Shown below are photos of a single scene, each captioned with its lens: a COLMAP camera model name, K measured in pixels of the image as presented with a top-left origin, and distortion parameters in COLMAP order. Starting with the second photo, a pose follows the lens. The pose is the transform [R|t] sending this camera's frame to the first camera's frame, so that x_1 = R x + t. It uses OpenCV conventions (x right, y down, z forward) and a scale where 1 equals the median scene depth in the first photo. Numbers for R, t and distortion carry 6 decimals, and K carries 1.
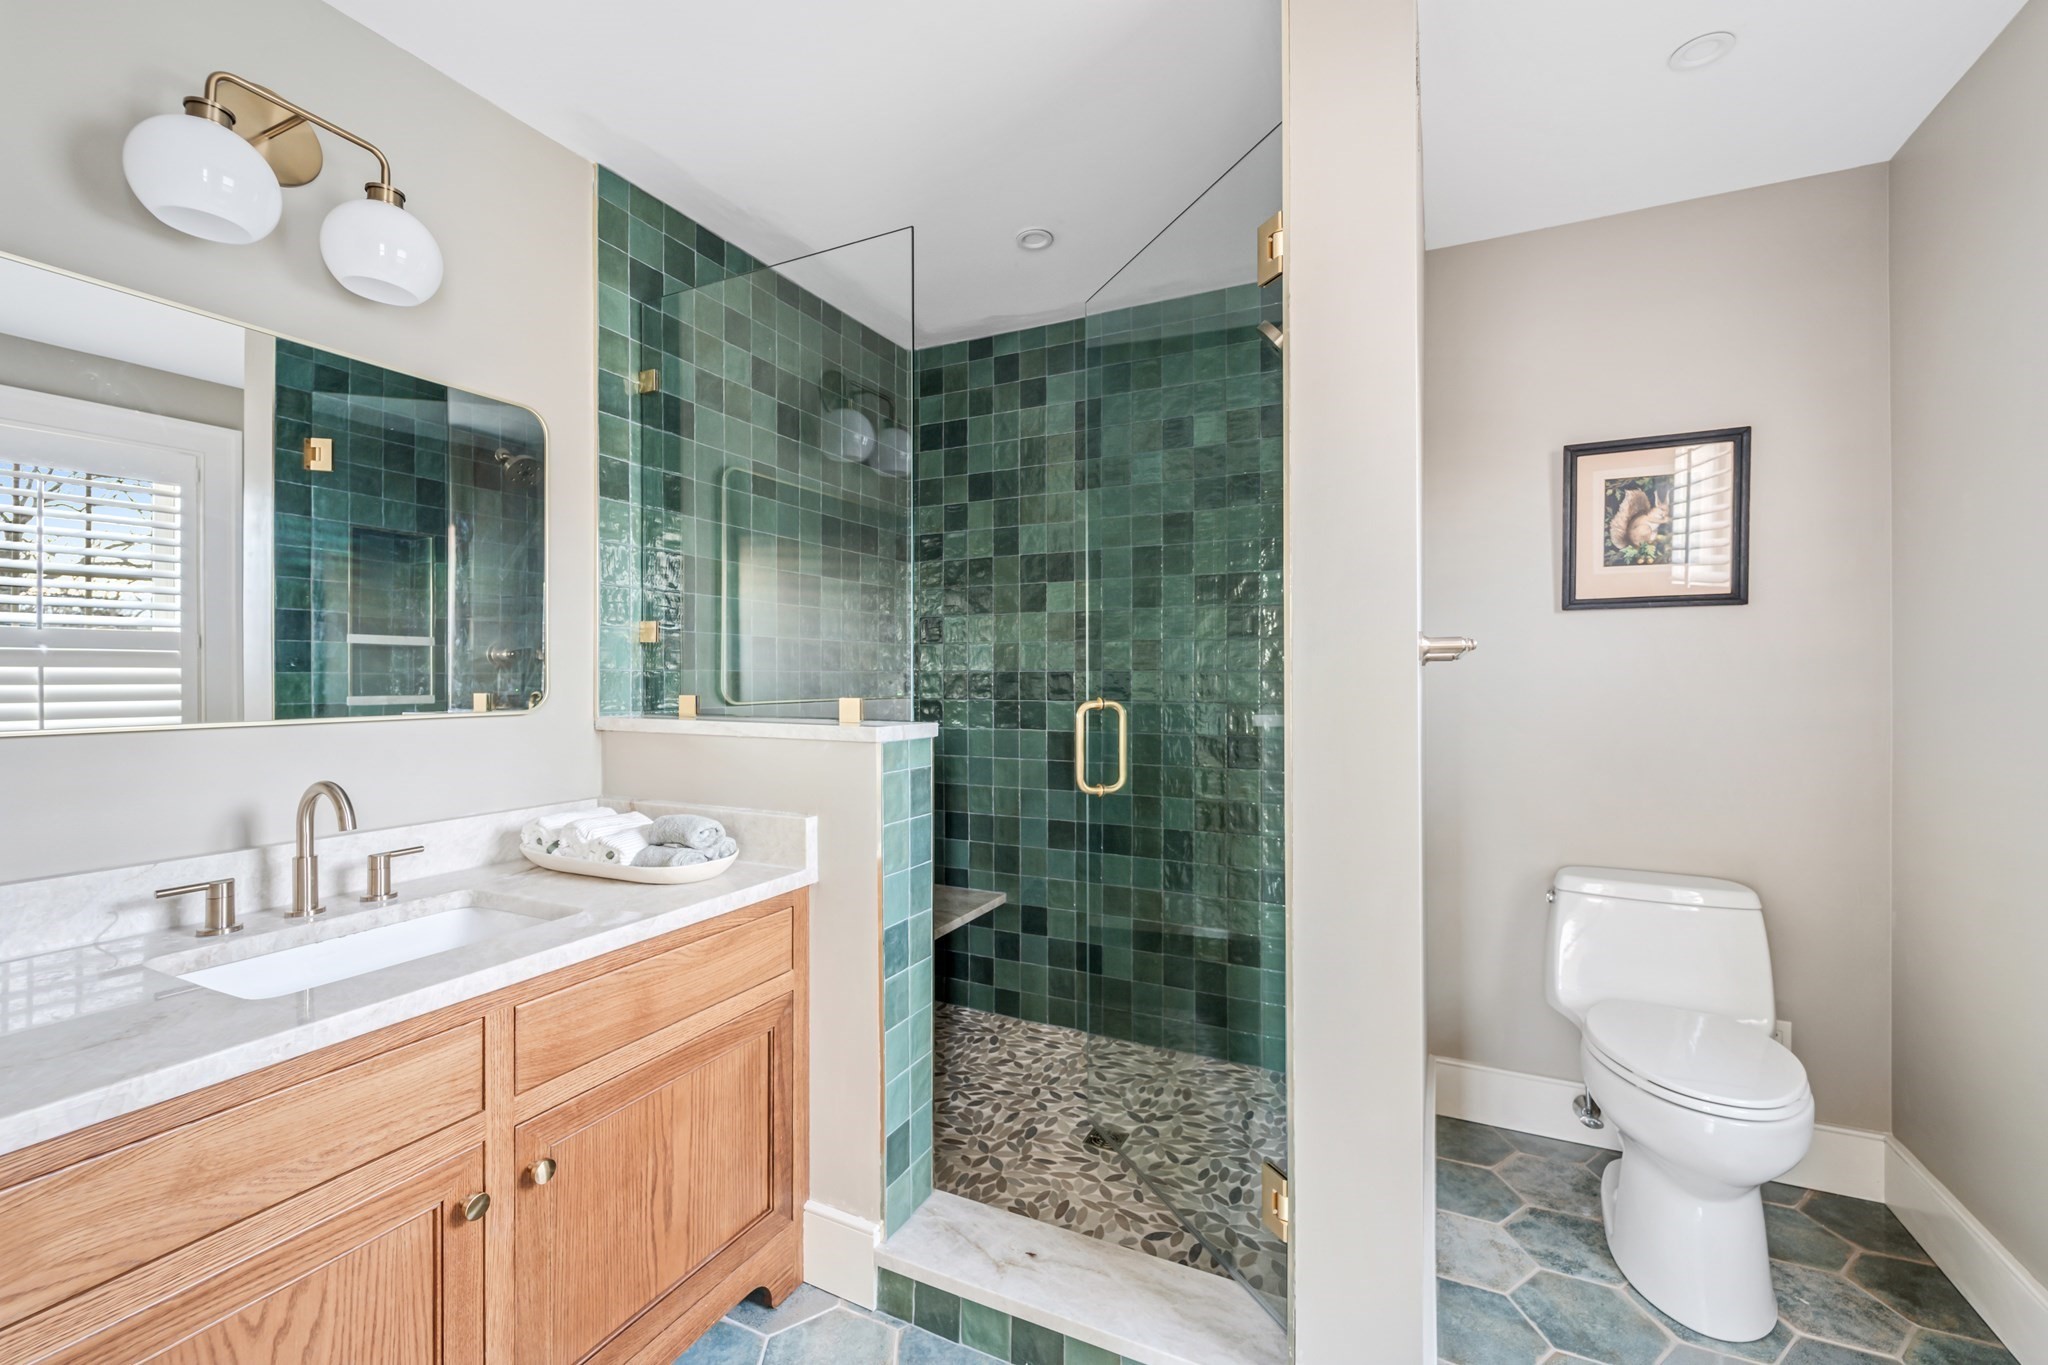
lens RADIAL K [[829.8, 0, 1026.4], [0, 829.8, 676.0], [0, 0, 1]] dist [0.000227, 0.000140]
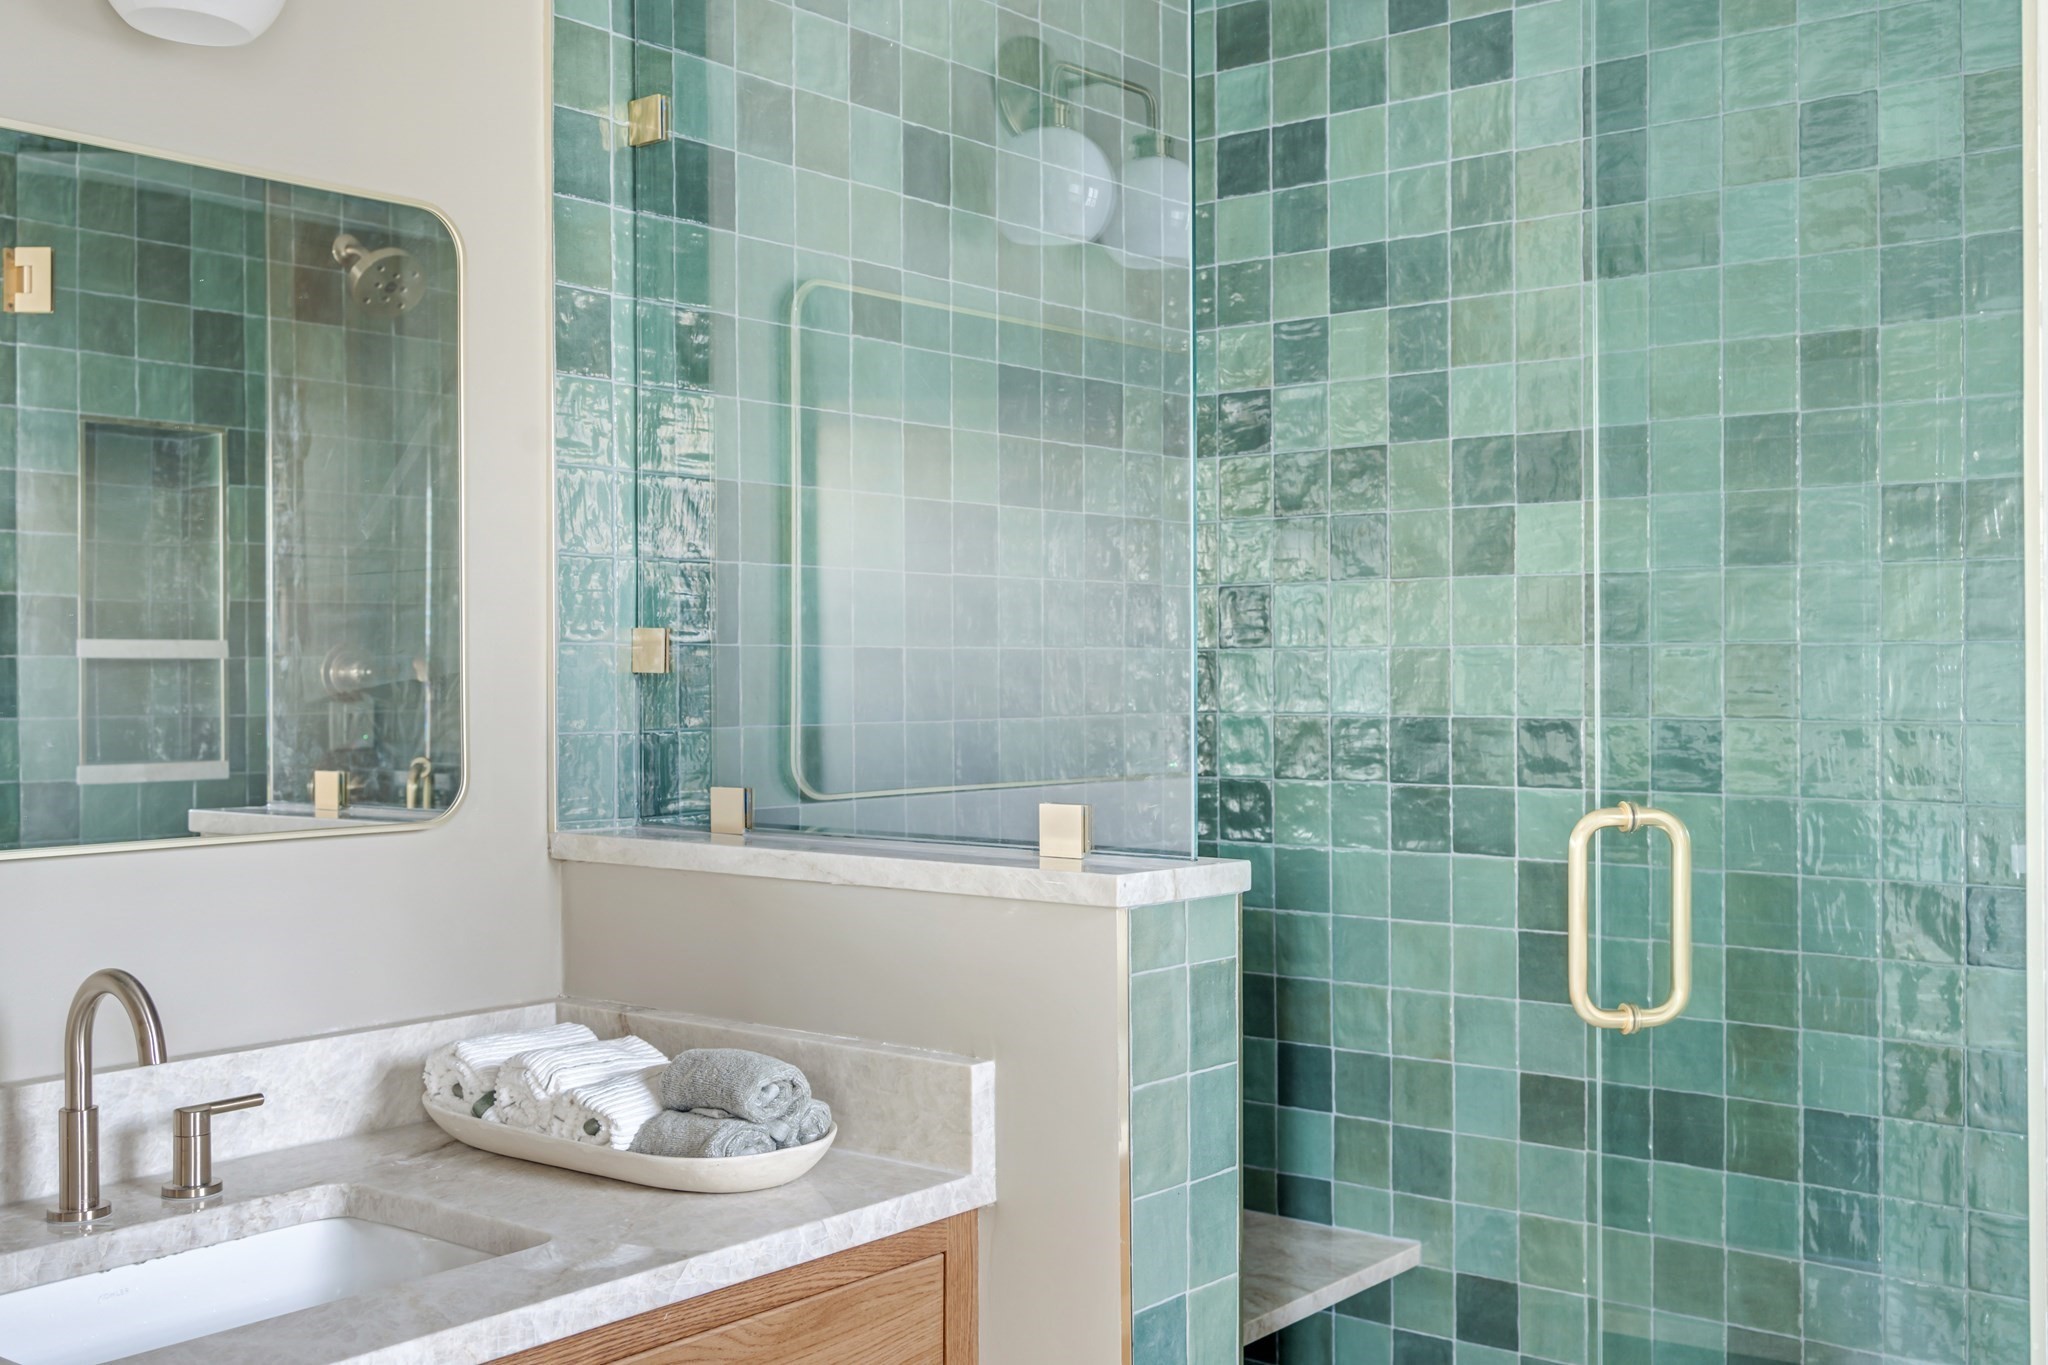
lens RADIAL K [[2077.4, 0, 1026.8], [0, 2077.4, 590.5], [0, 0, 1]] dist [-0.007181, 0.023509]
pose [[0.974255, -0.012316, -0.225114, 0.022127], [0.003958, 0.999287, -0.037542, -0.033746], [0.225416, 0.035685, 0.973609, -0.096915]]
